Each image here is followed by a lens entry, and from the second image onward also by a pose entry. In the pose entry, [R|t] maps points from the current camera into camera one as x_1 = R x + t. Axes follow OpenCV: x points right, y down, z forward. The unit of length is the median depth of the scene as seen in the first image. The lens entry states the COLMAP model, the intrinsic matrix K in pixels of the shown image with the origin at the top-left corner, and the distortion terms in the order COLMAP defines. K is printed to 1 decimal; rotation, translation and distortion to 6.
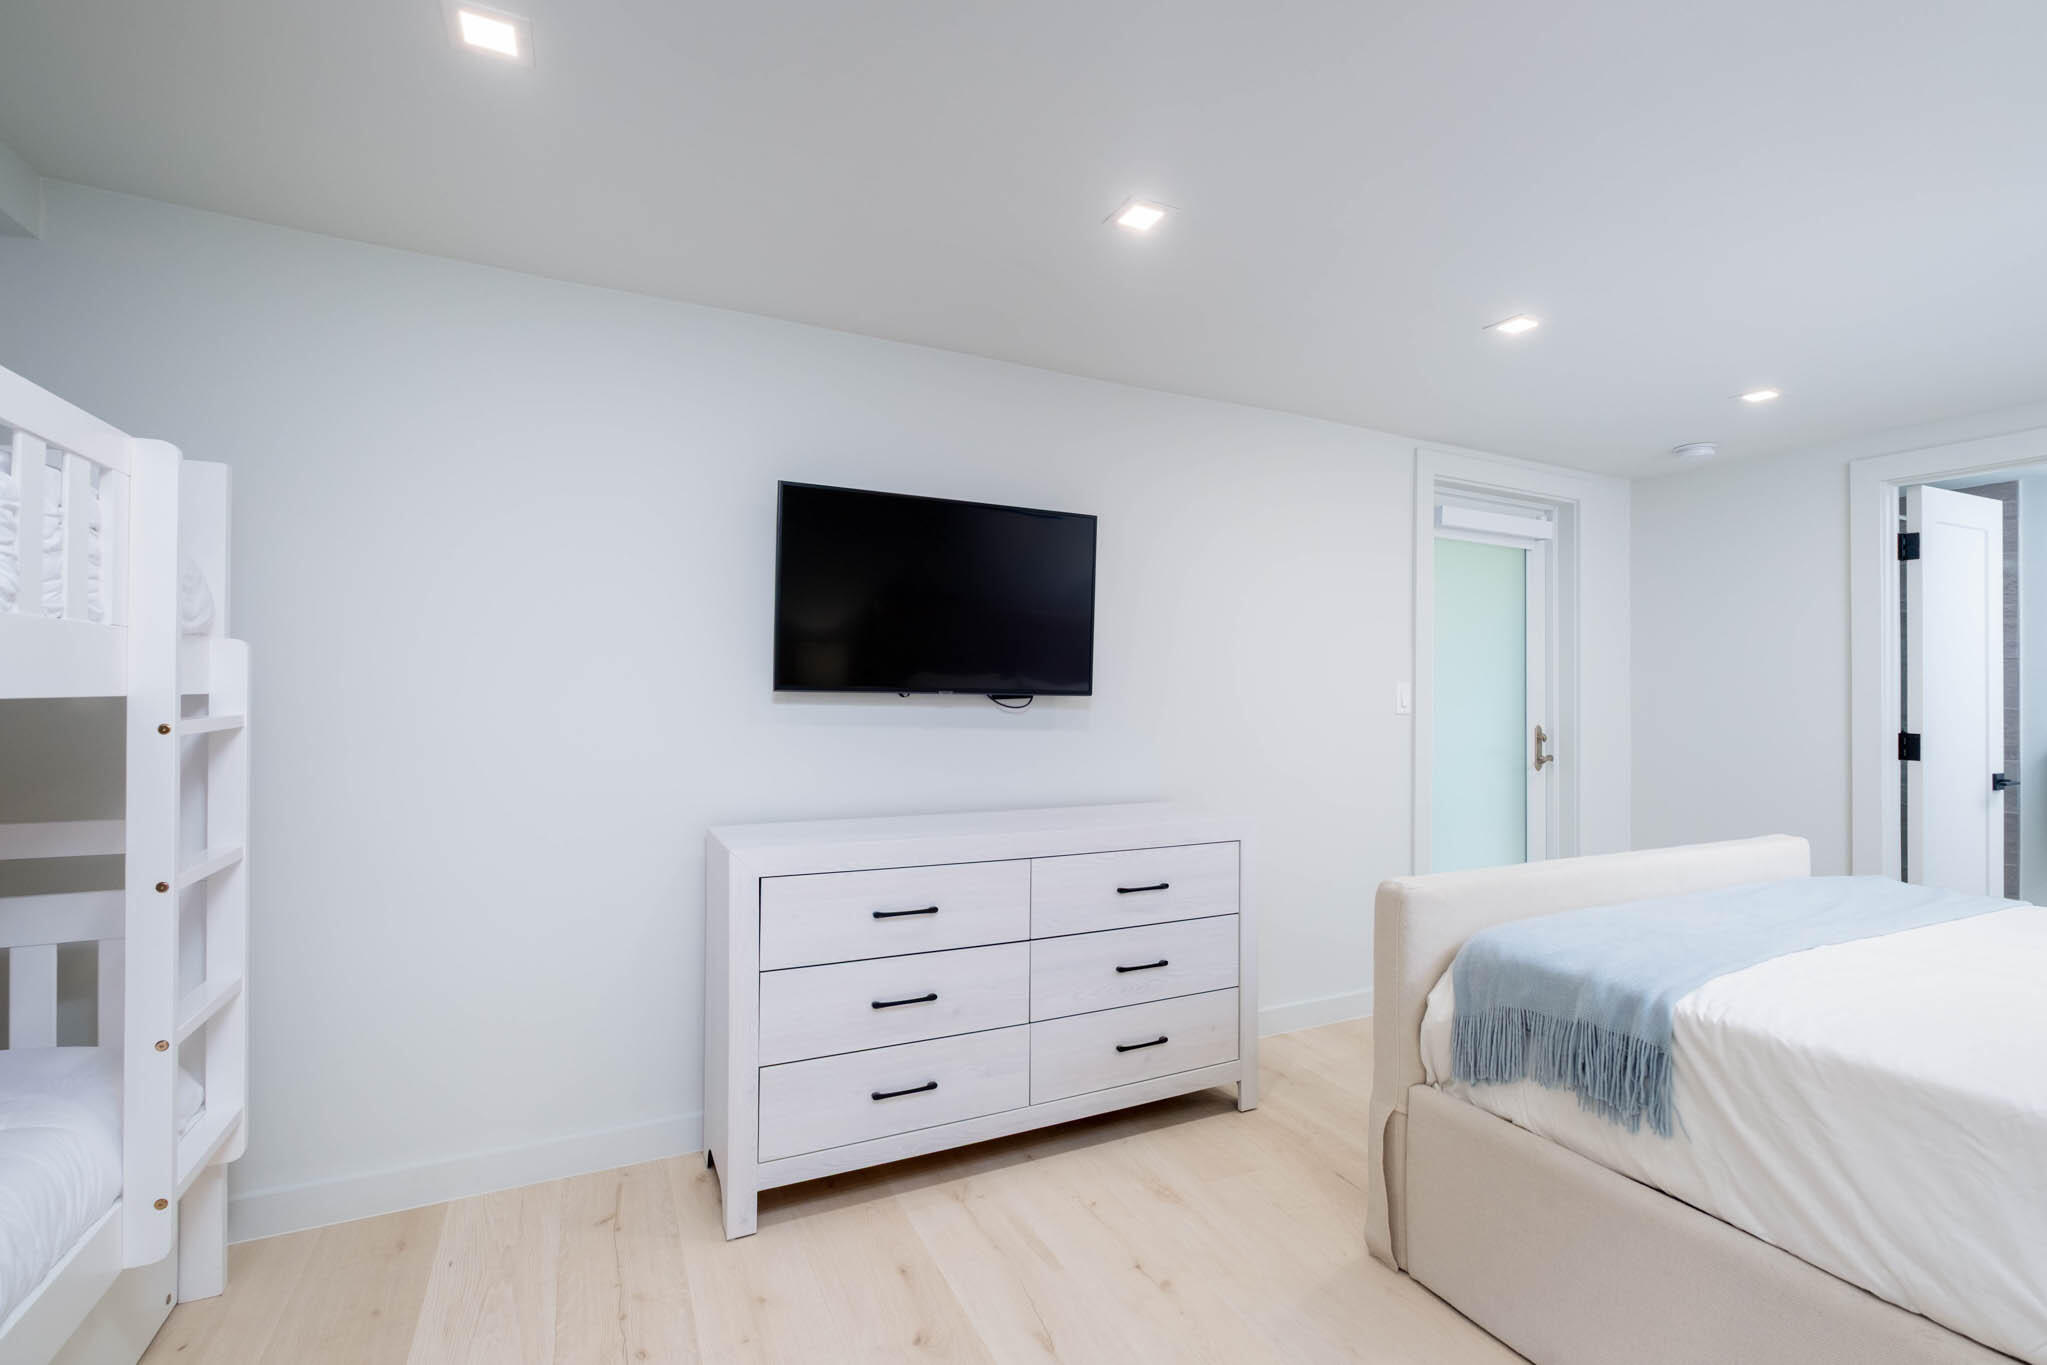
lens RADIAL K [[888.2, 0, 1011.9], [0, 888.2, 690.3], [0, 0, 1]] dist [-0.021528, -0.000823]
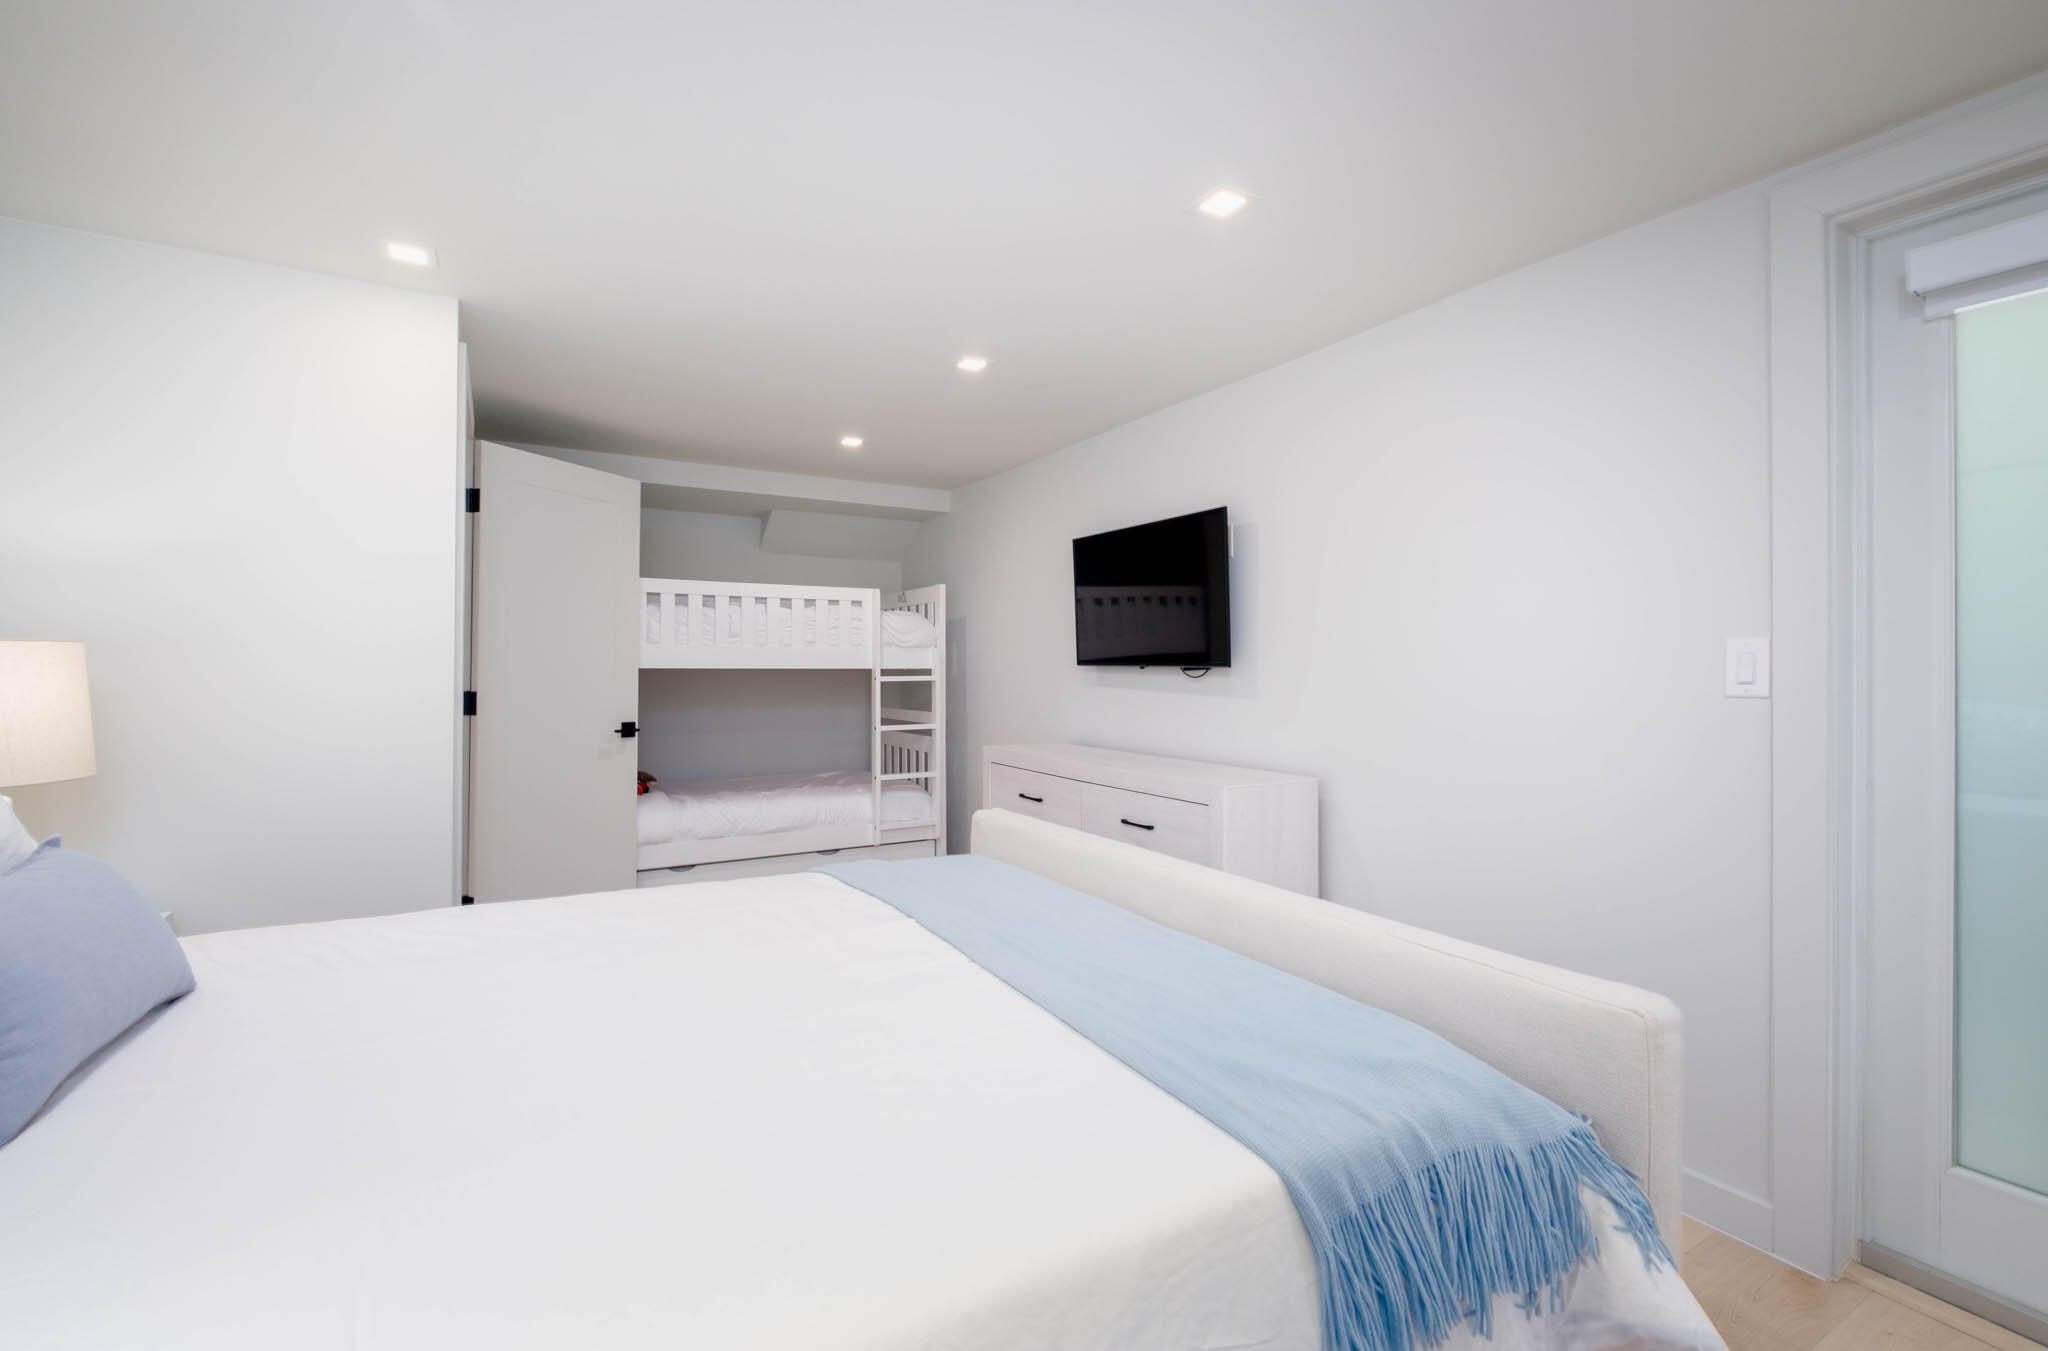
lens RADIAL K [[888.7, 0, 1024.5], [0, 888.7, 668.8], [0, 0, 1]] dist [-0.021528, -0.000823]
pose [[0.084144, -0.003864, -0.996446, 1.188504], [0.006351, 0.999974, -0.003341, 0.011252], [0.996433, -0.006047, 0.084167, 0.649561]]
